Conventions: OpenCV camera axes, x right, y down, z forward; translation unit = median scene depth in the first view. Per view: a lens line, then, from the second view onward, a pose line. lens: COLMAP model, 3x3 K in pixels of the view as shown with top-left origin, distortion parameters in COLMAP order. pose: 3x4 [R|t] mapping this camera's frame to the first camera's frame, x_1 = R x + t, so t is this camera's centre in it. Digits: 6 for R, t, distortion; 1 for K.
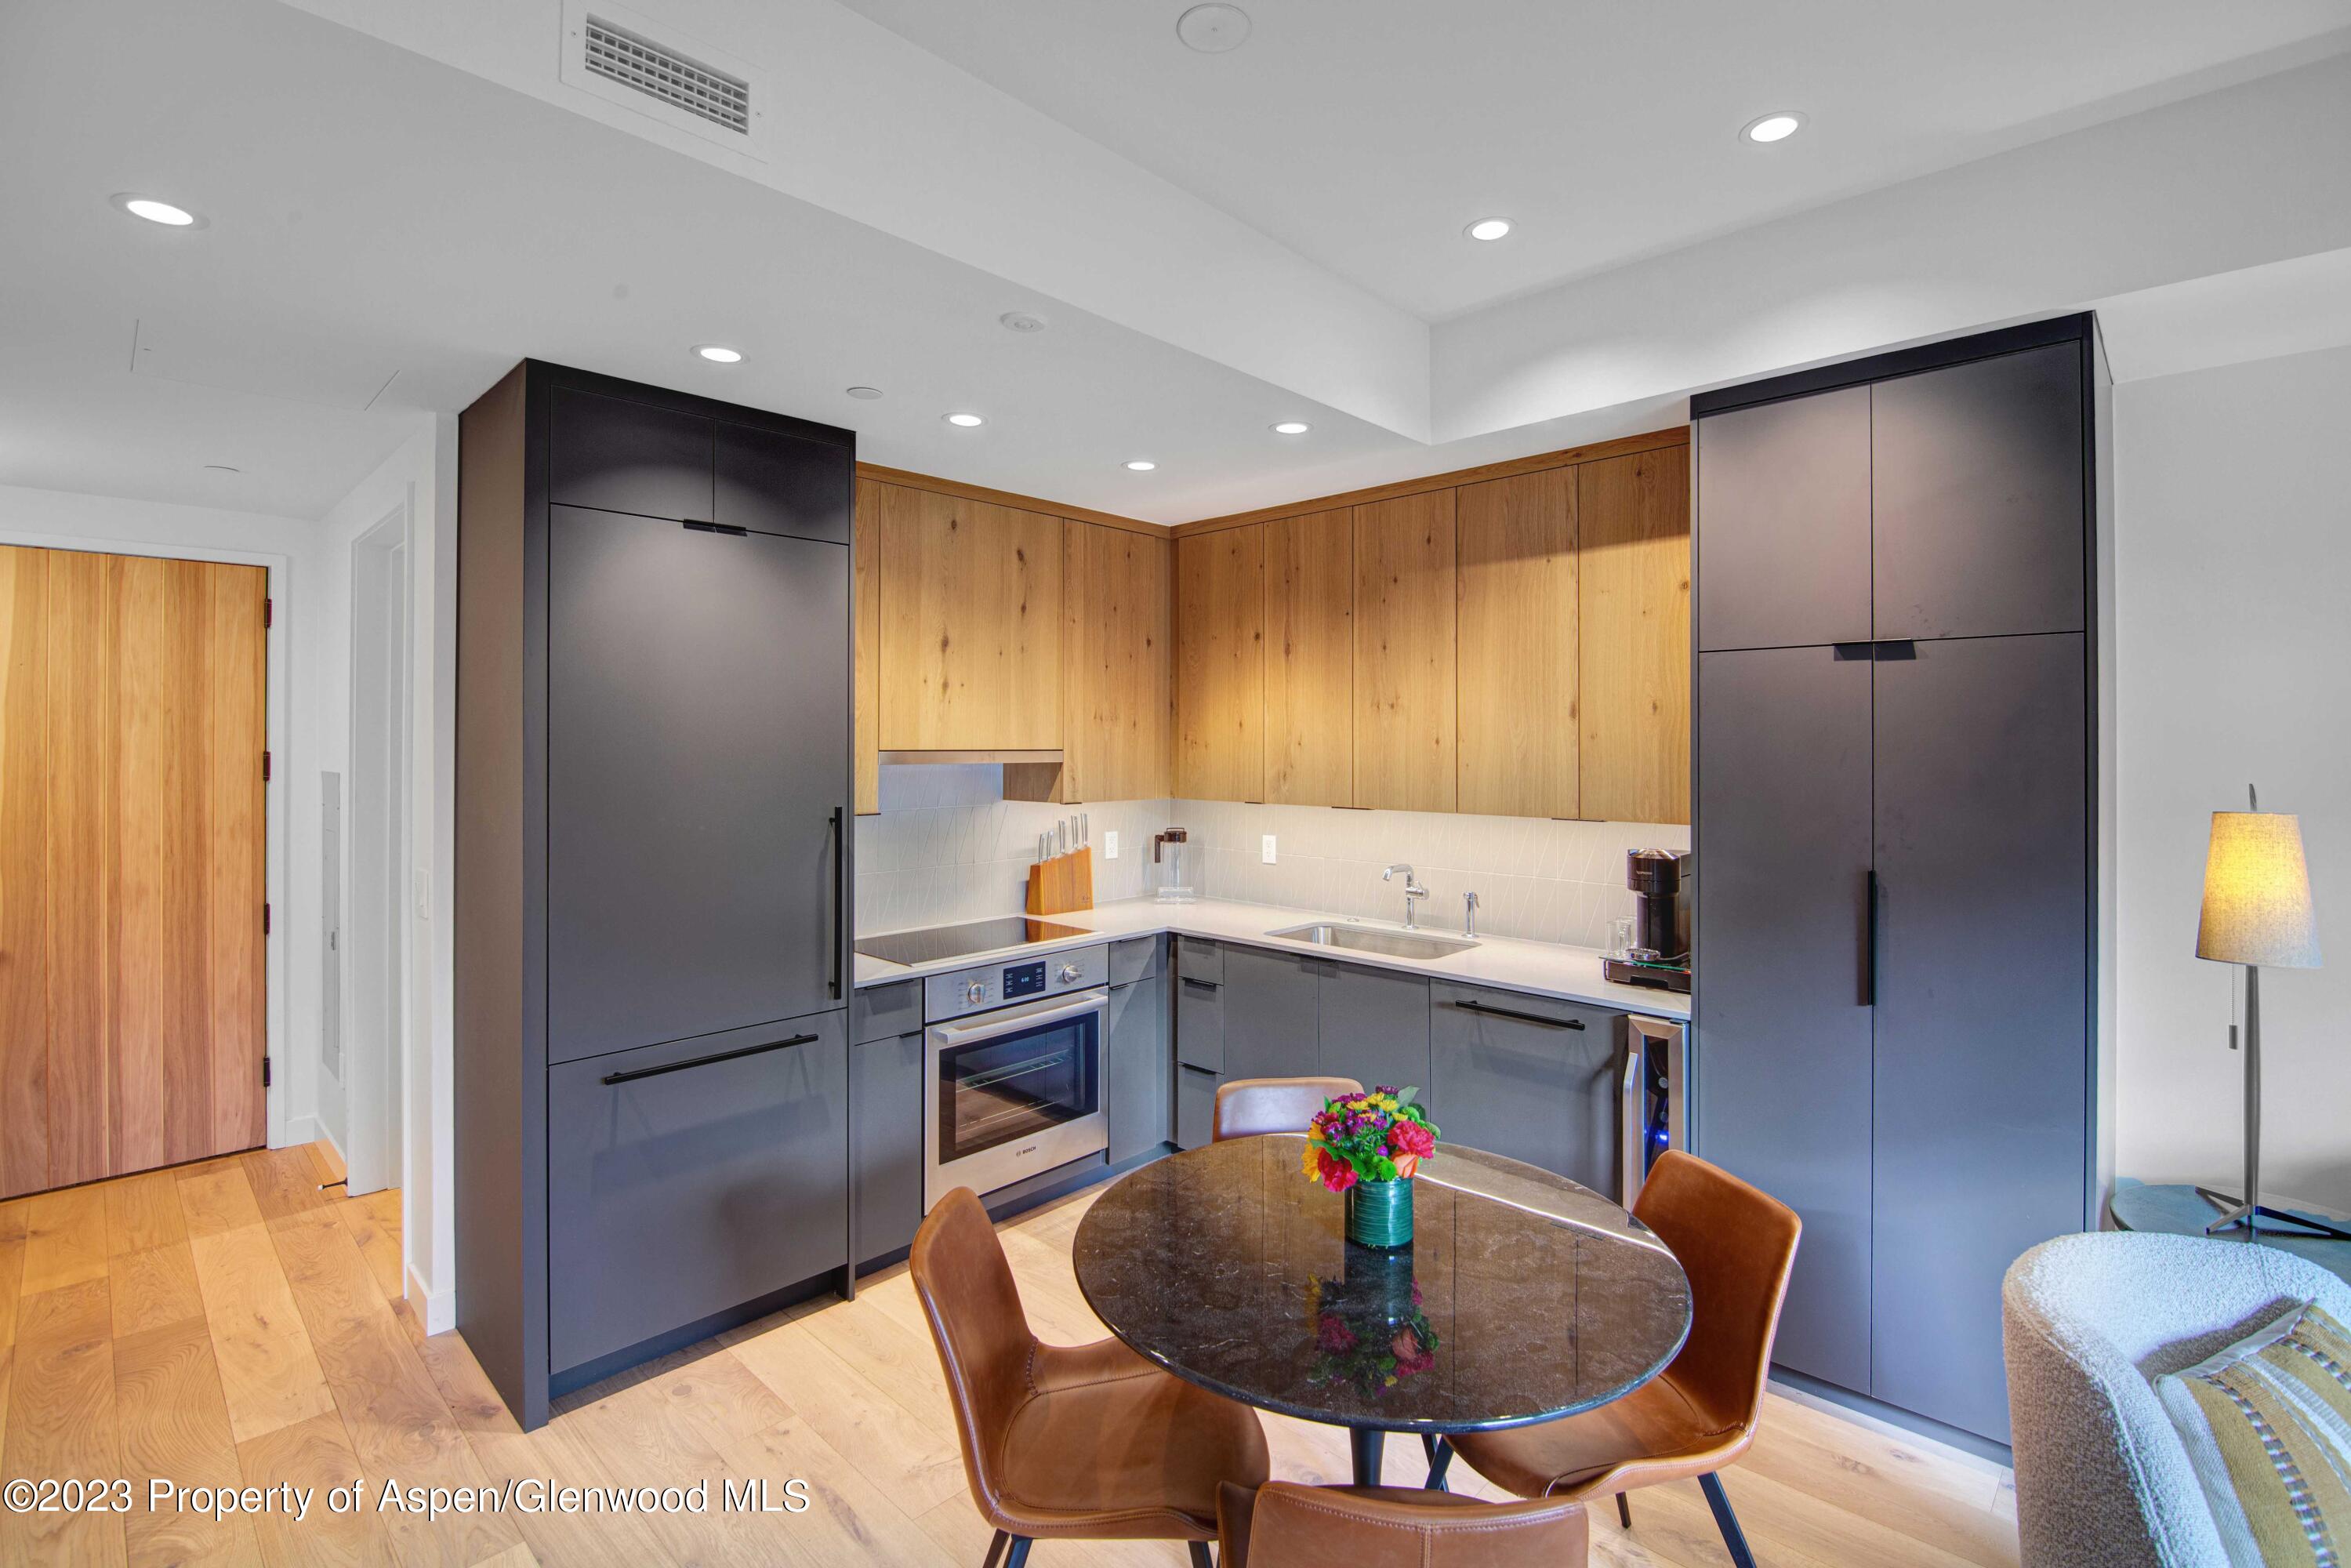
lens RADIAL K [[1087.6, 0, 1197.0], [0, 1087.6, 737.5], [0, 0, 1]] dist [-0.003562, -0.008165]
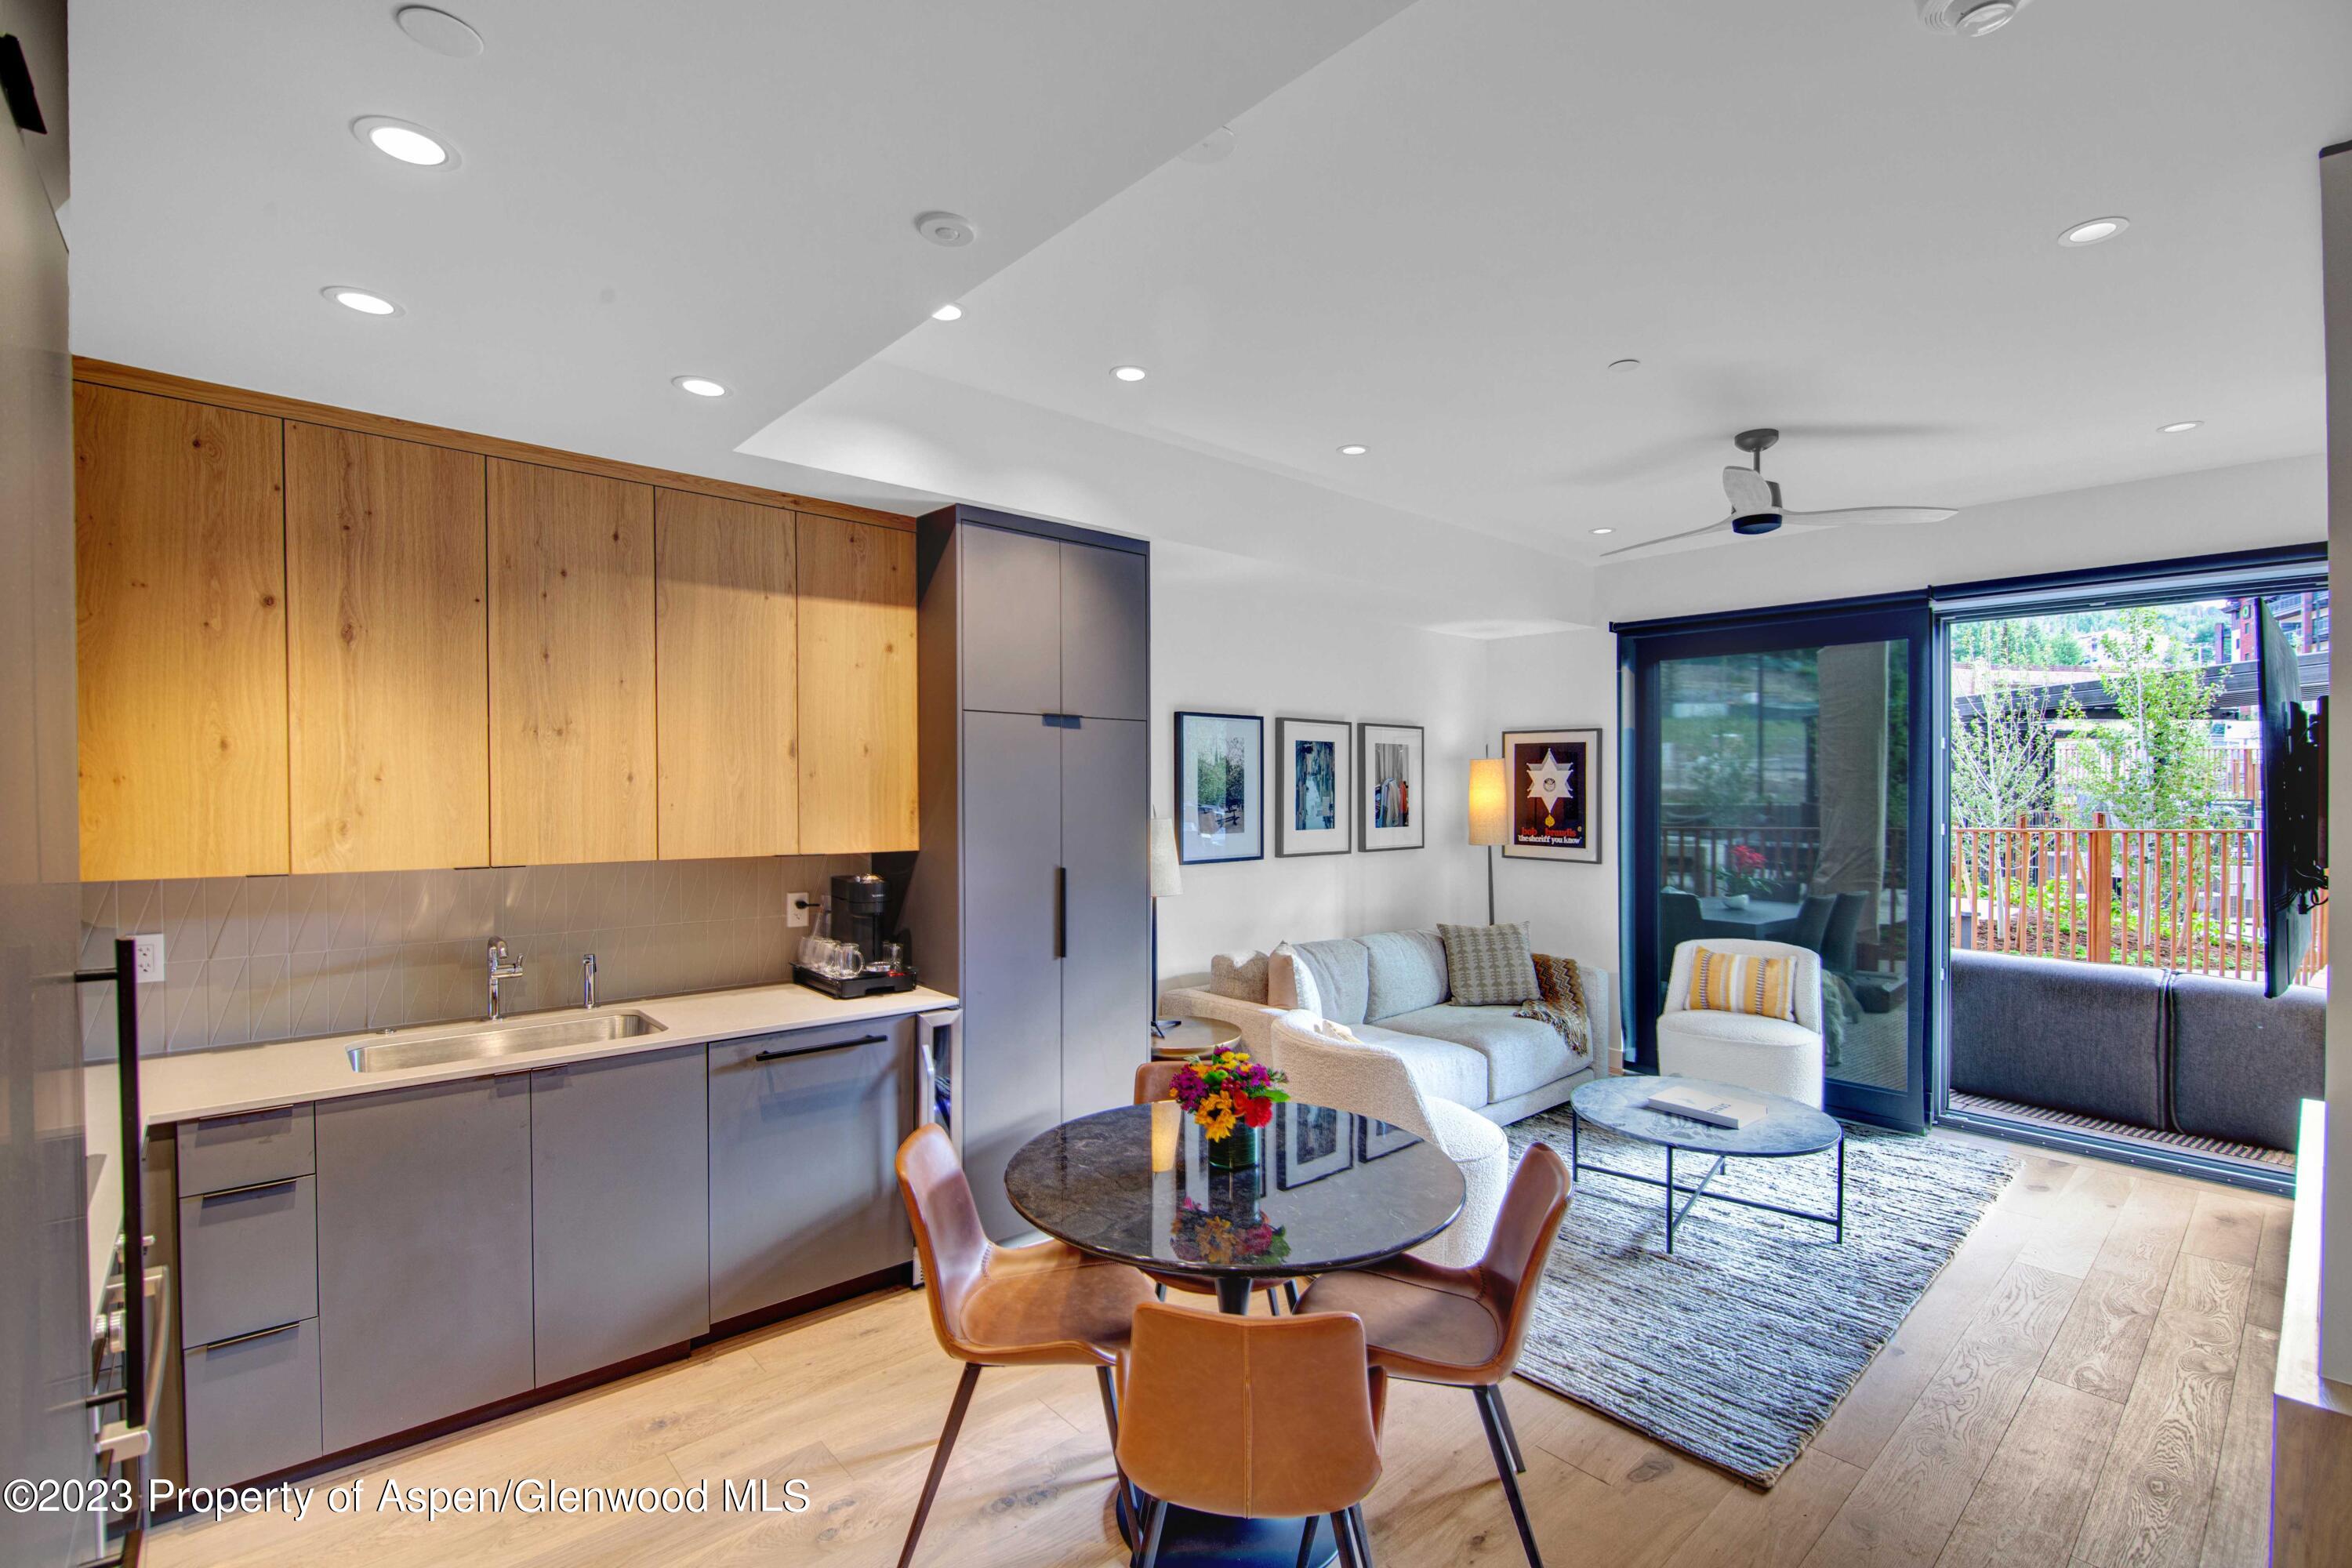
lens RADIAL K [[1059.9, 0, 1183.3], [0, 1059.9, 791.8], [0, 0, 1]] dist [0.002902, -0.005910]
pose [[0.070987, -0.007004, 0.997453, -0.545283], [-0.012035, 0.999897, 0.007878, 0.002580], [-0.997405, -0.012563, 0.070896, 0.483268]]
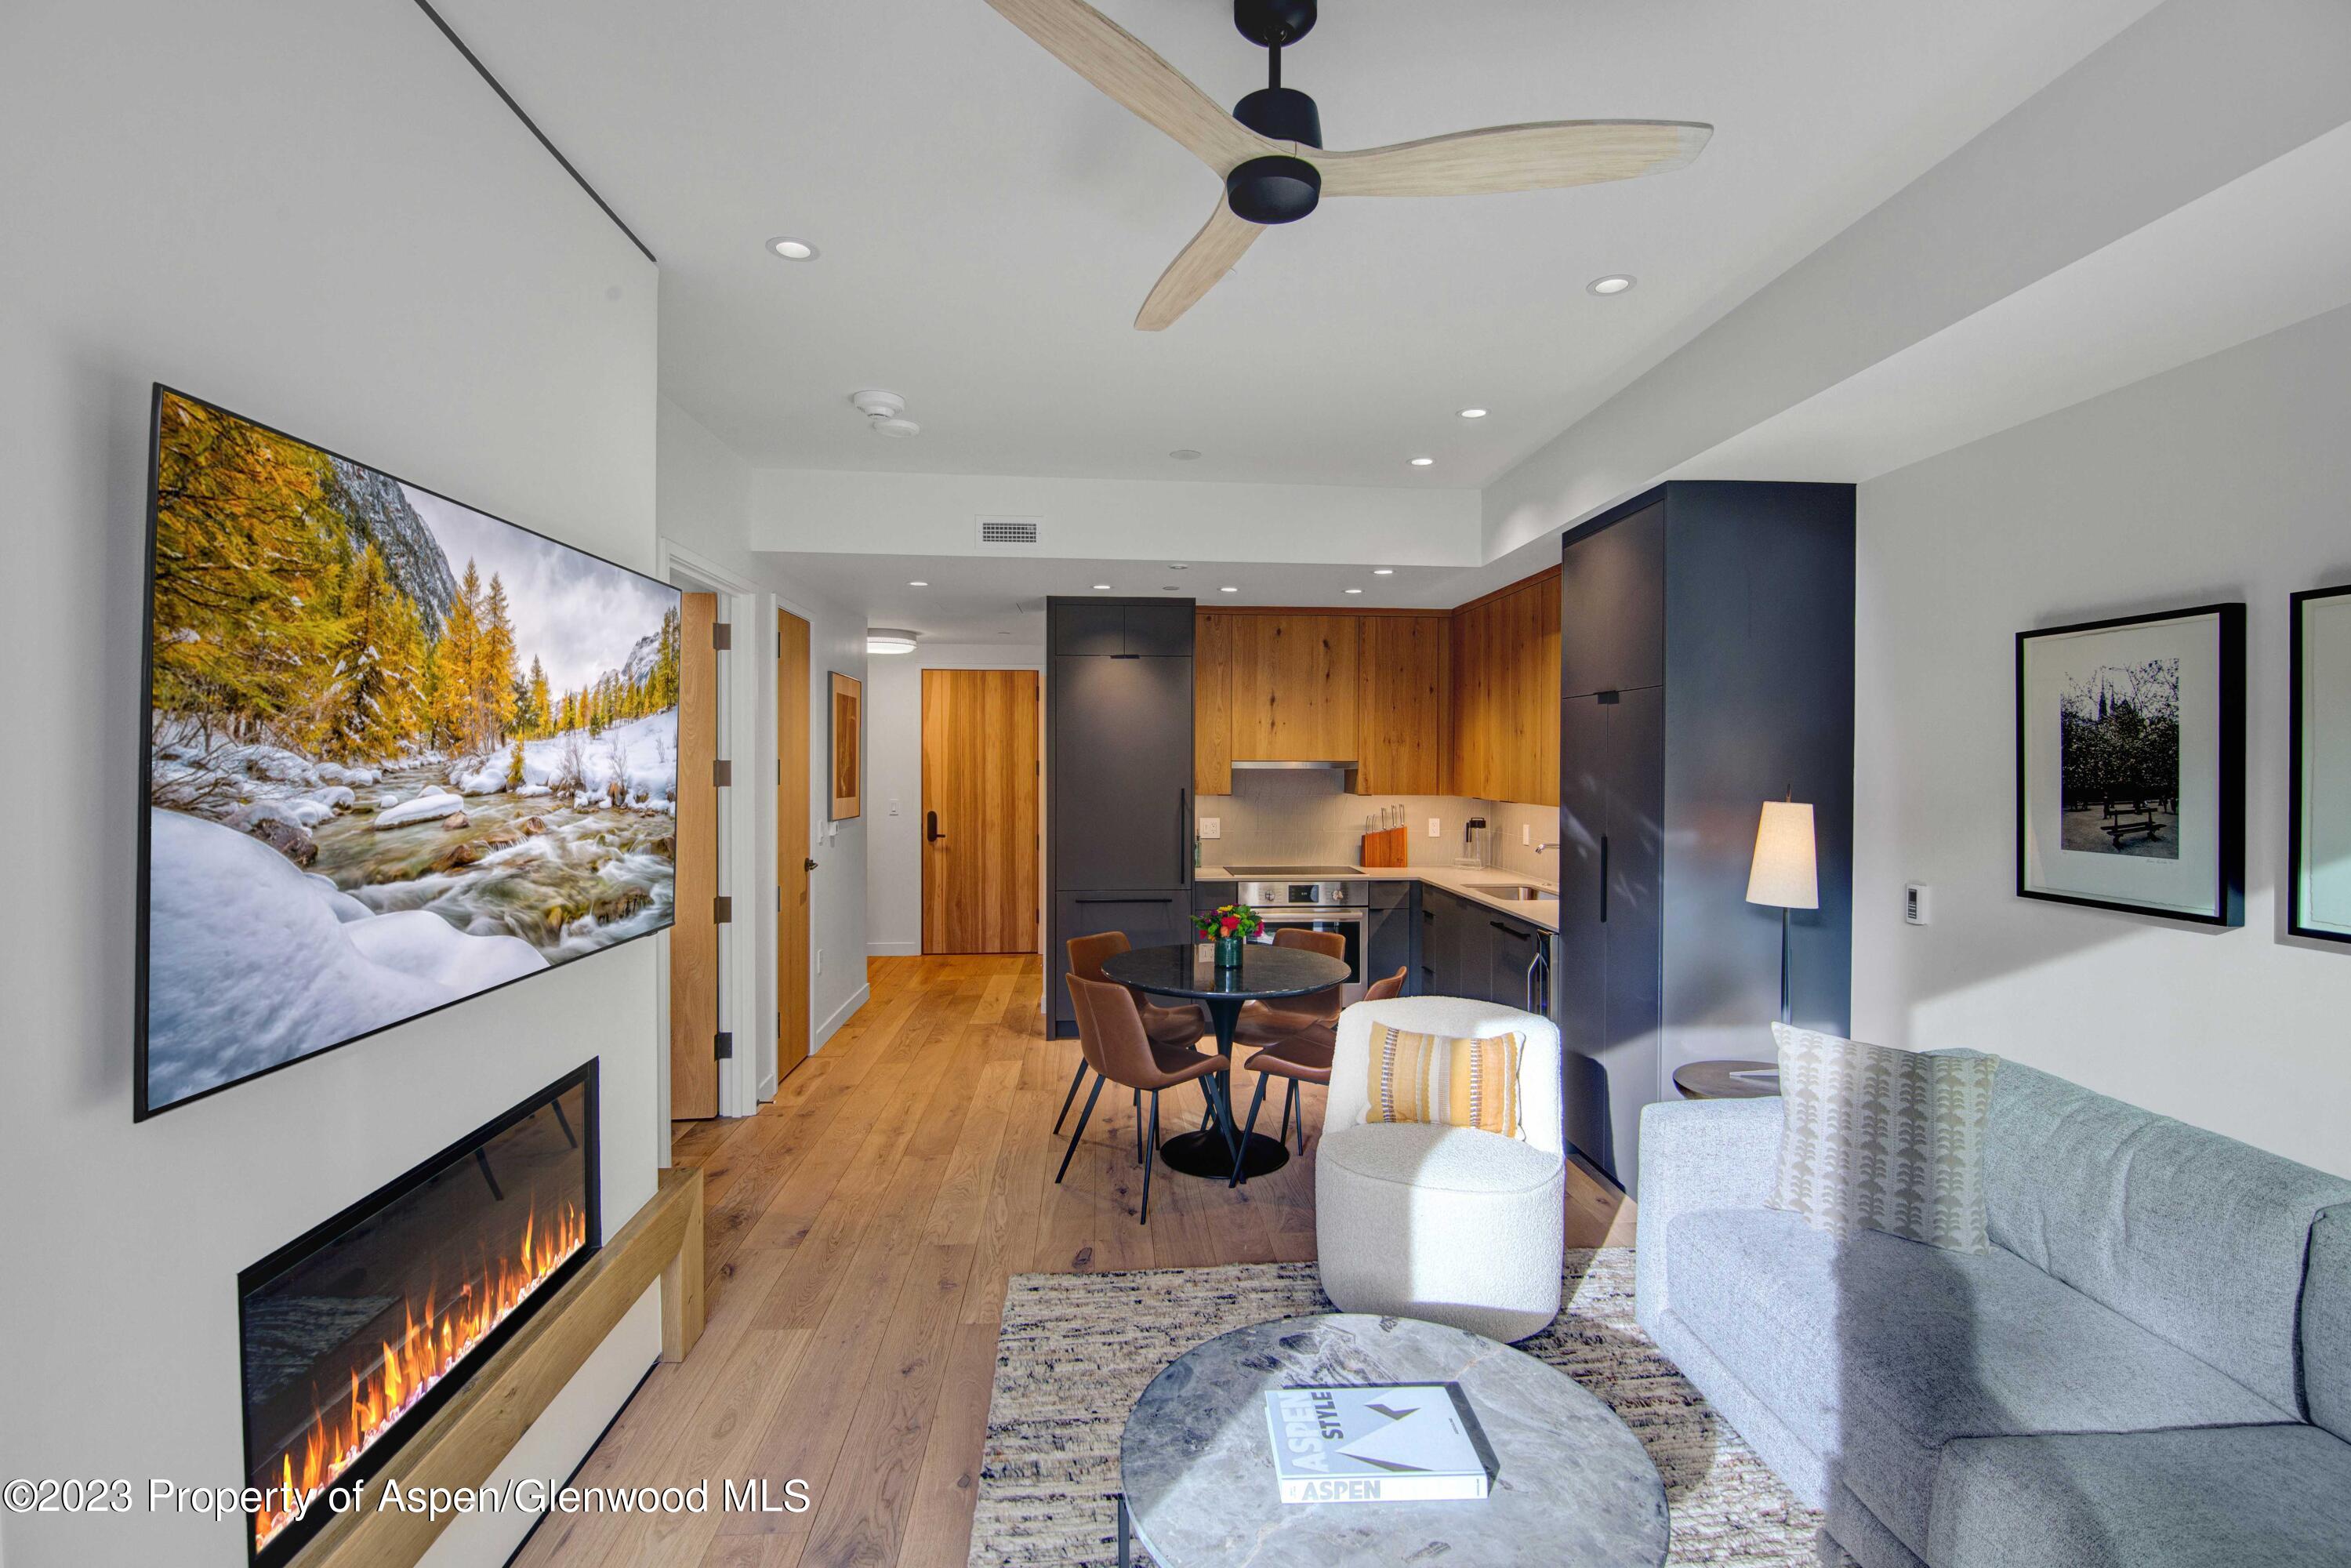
lens RADIAL K [[1112.0, 0, 1150.1], [0, 1112.0, 777.9], [0, 0, 1]] dist [0.002420, -0.008546]
pose [[0.720303, 0.014125, -0.693515, 0.842584], [0.000641, 0.999779, 0.021029, 0.000916], [0.693659, -0.015592, 0.720135, -0.416540]]
